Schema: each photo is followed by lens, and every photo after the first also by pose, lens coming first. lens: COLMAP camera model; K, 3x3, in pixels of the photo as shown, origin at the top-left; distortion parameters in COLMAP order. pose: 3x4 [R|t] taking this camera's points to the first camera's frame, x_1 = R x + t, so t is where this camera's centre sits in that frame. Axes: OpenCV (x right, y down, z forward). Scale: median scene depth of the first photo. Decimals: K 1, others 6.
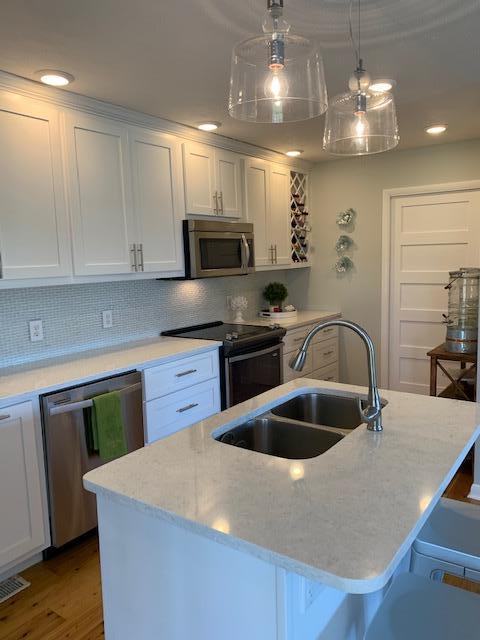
lens RADIAL K [[487.2, 0, 242.1], [0, 487.2, 321.3], [0, 0, 1]] dist [0.058205, -0.036562]
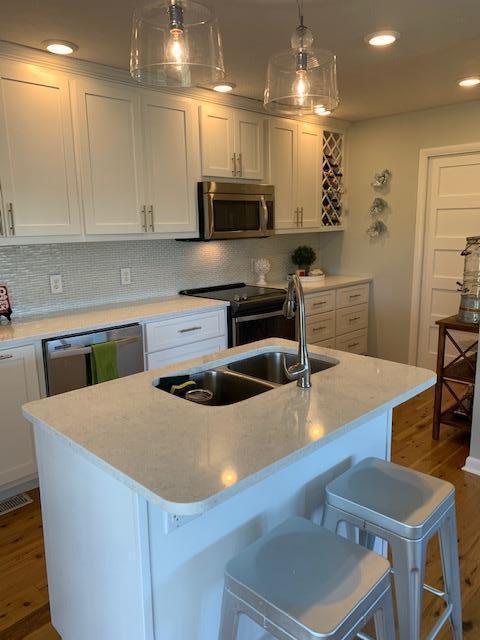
lens RADIAL K [[487.2, 0, 238.5], [0, 487.2, 317.2], [0, 0, 1]] dist [0.058205, -0.036562]
pose [[0.984017, 0.045890, -0.172060, 0.160183], [-0.034899, 0.997185, 0.066370, 0.005489], [0.174622, -0.059304, 0.982848, -0.017576]]
